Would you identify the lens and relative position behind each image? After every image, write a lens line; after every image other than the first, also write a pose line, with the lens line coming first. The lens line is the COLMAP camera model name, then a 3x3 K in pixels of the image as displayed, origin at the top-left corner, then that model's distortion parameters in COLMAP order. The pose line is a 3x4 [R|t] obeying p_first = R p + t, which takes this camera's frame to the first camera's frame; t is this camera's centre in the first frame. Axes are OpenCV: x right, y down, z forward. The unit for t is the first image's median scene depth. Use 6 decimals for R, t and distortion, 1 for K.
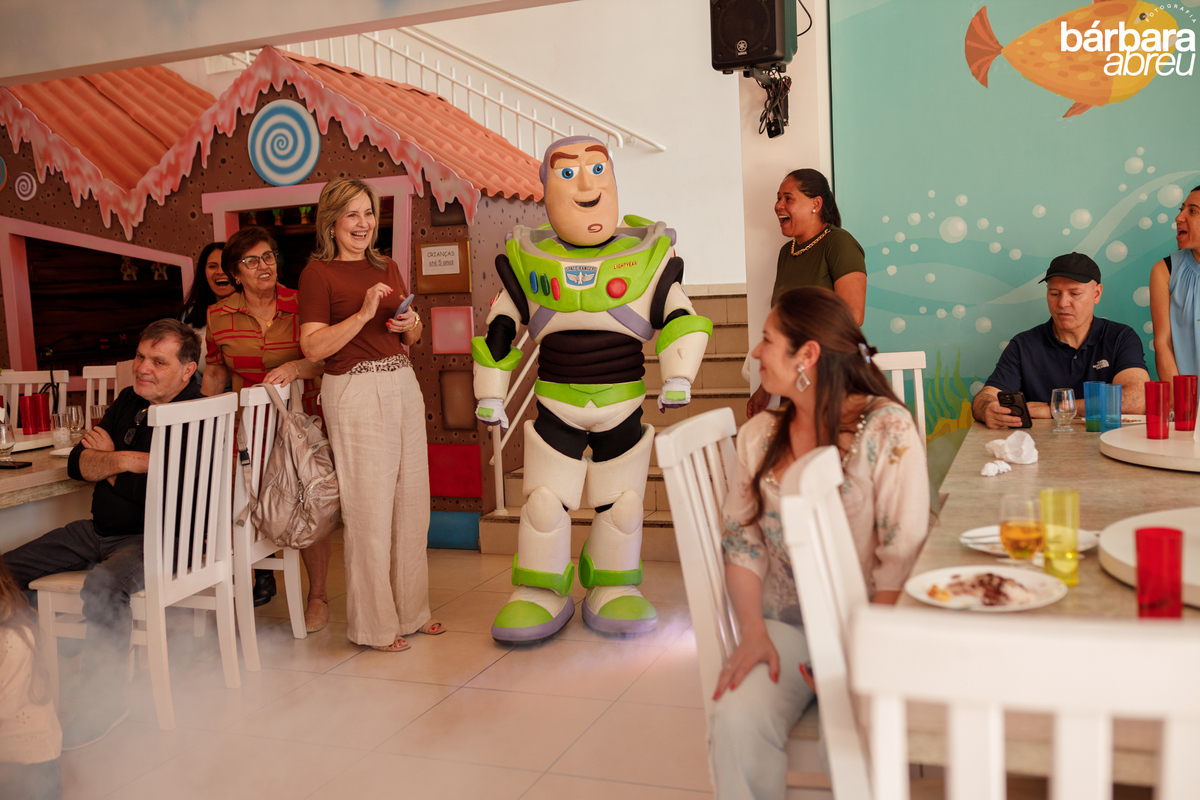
lens RADIAL K [[1134.1, 0, 600.0], [0, 1134.1, 400.0], [0, 0, 1]] dist [-0.056183, 0.080394]
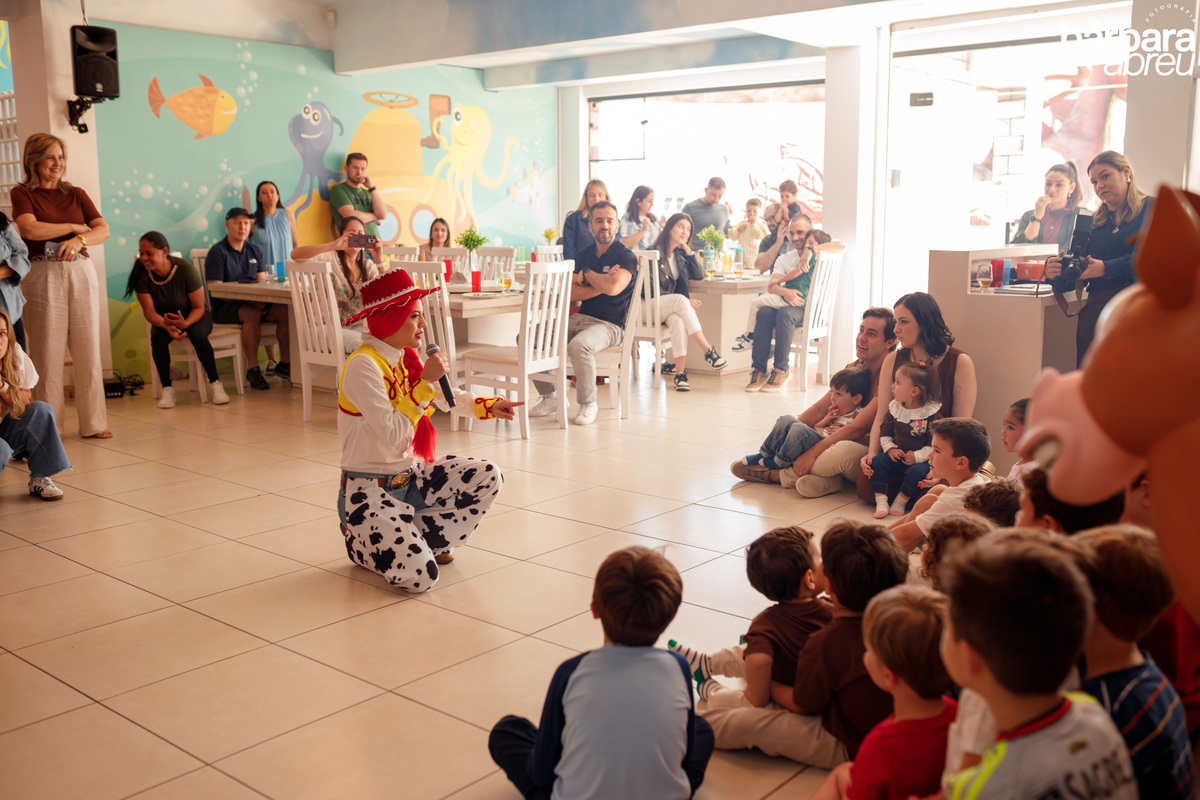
lens RADIAL K [[1134.1, 0, 600.0], [0, 1134.1, 400.0], [0, 0, 1]] dist [-0.056183, 0.080394]
pose [[0.313412, -0.110520, 0.943164, -1.308755], [0.074886, 0.992988, 0.091474, 0.084071], [-0.946660, 0.041961, 0.319490, -0.322383]]
